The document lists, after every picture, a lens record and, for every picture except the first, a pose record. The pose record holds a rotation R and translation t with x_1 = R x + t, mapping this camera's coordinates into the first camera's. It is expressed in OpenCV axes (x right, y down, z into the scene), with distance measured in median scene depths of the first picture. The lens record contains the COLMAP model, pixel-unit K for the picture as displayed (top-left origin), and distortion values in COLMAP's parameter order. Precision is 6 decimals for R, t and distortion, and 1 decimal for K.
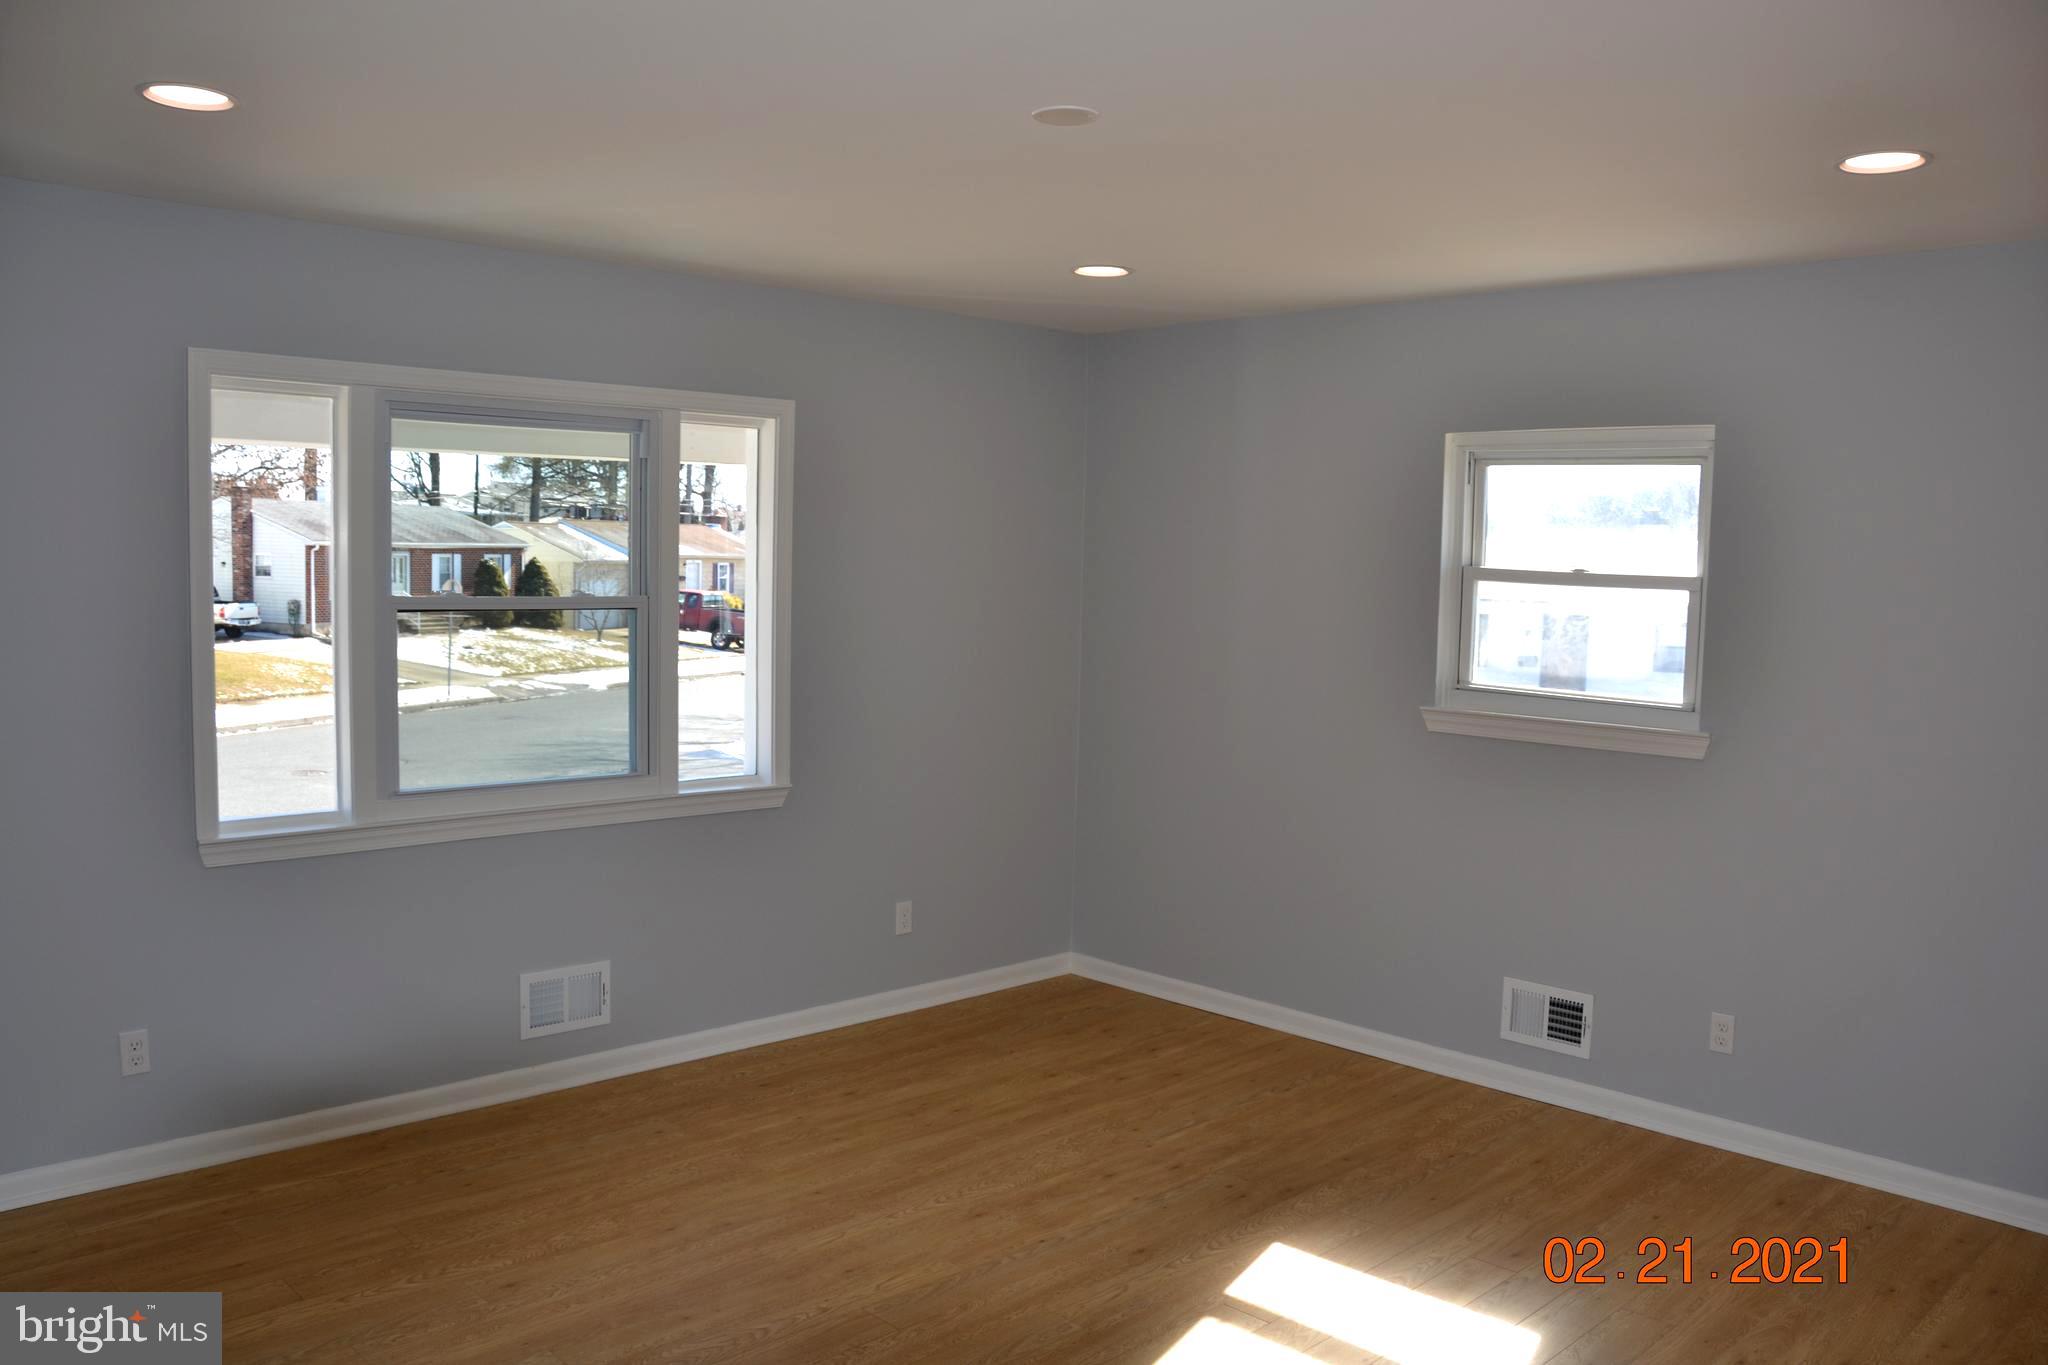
lens RADIAL K [[1610.1, 0, 1014.7], [0, 1610.1, 704.1], [0, 0, 1]] dist [-0.161474, 0.117055]
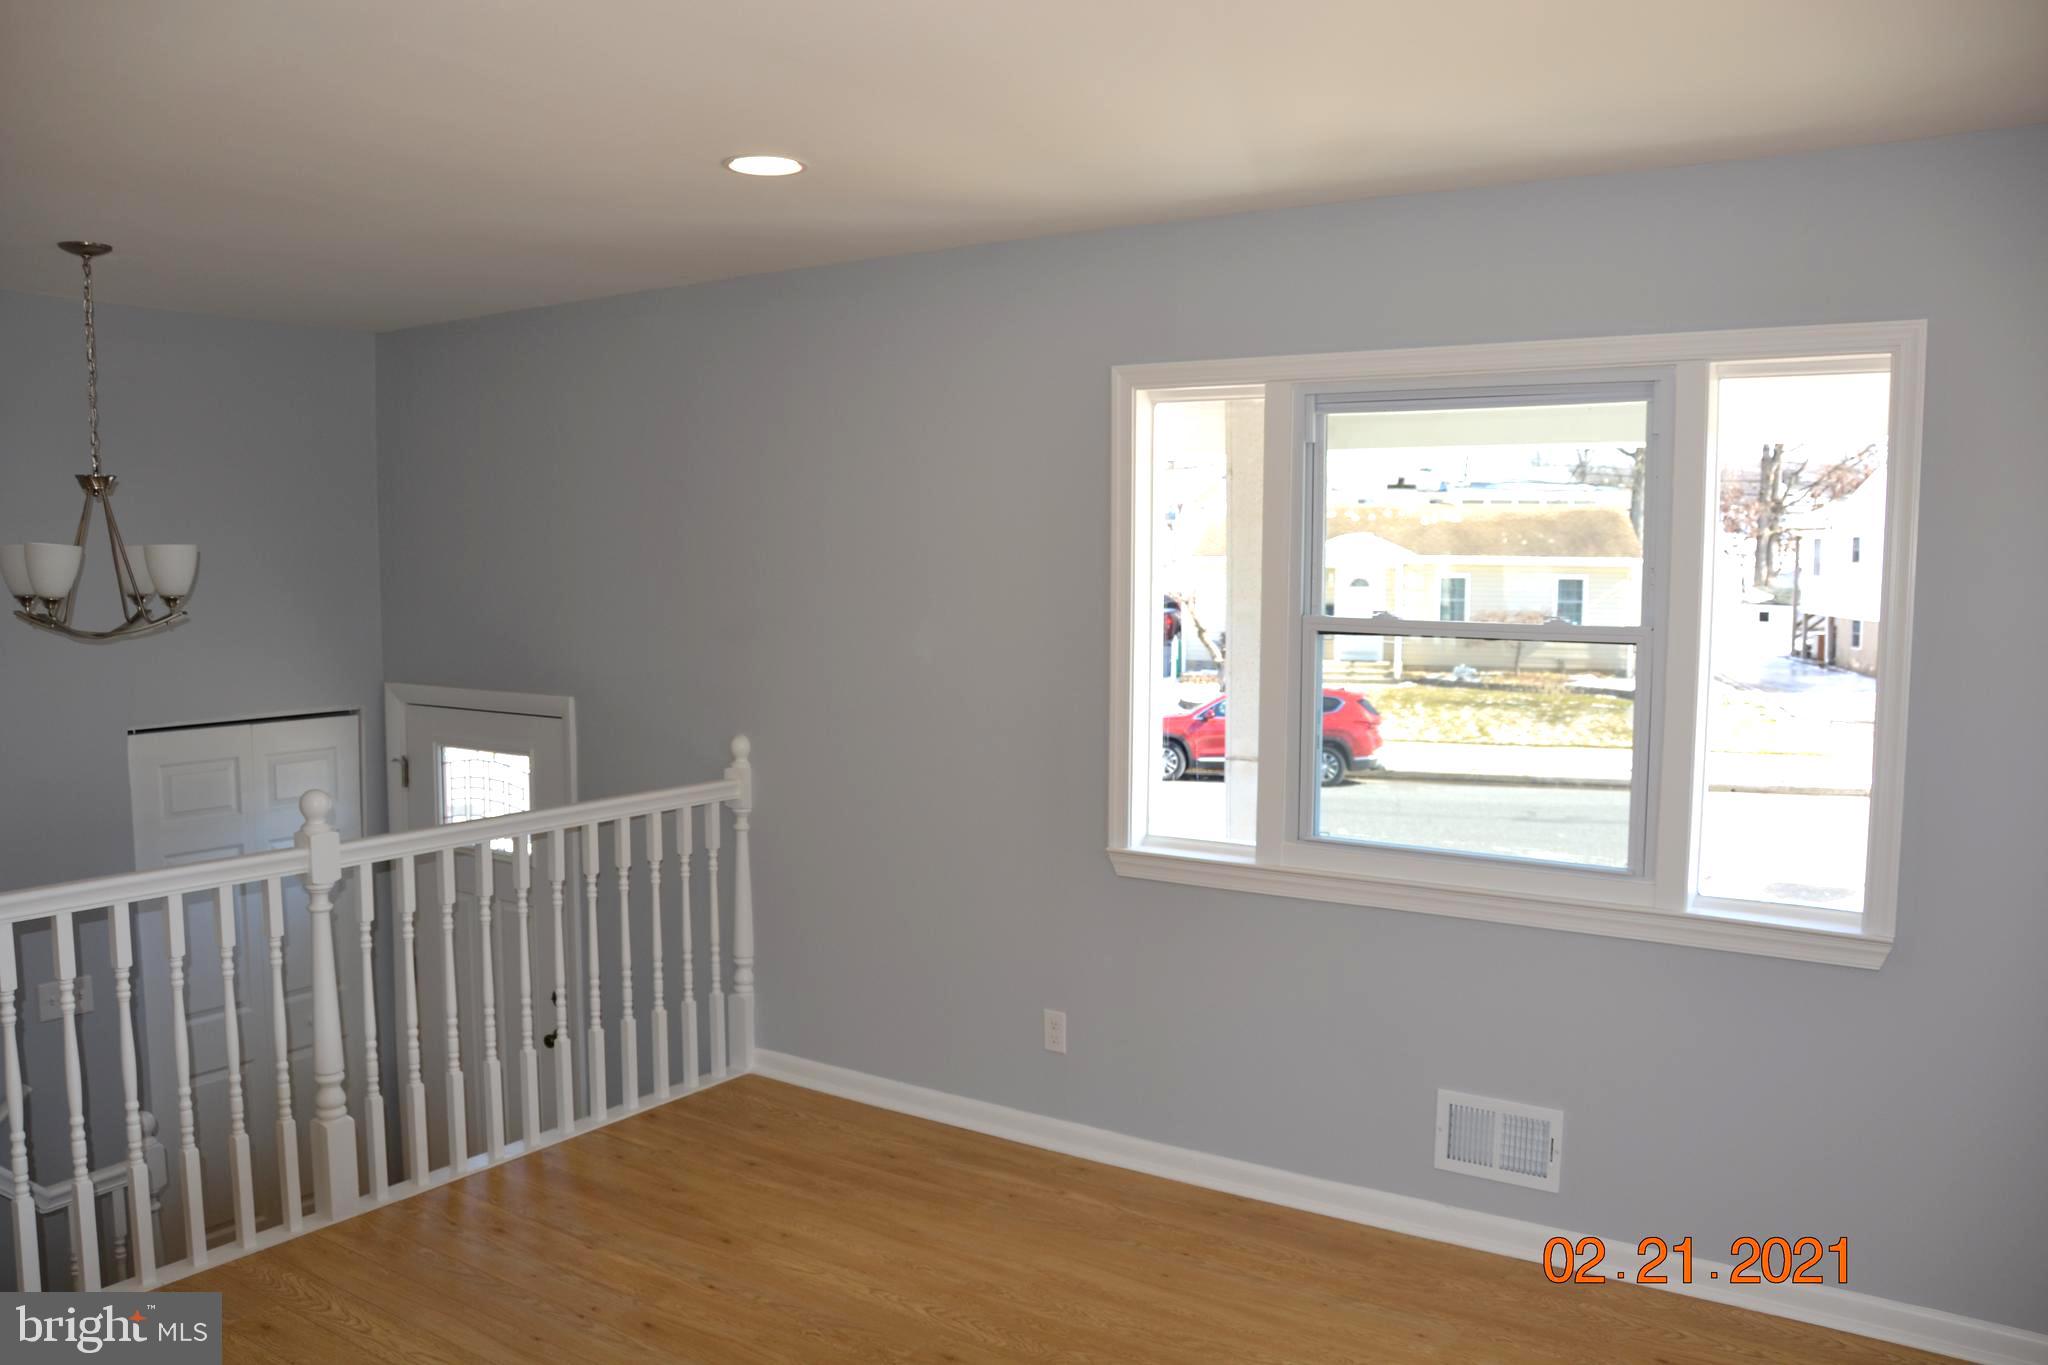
lens RADIAL K [[1587.4, 0, 1017.7], [0, 1587.4, 706.8], [0, 0, 1]] dist [-0.179555, 0.117104]
pose [[0.208776, 0.061621, -0.976020, 0.436508], [-0.091944, 0.994829, 0.043142, -0.040193], [0.973632, 0.080732, 0.213362, 0.653224]]
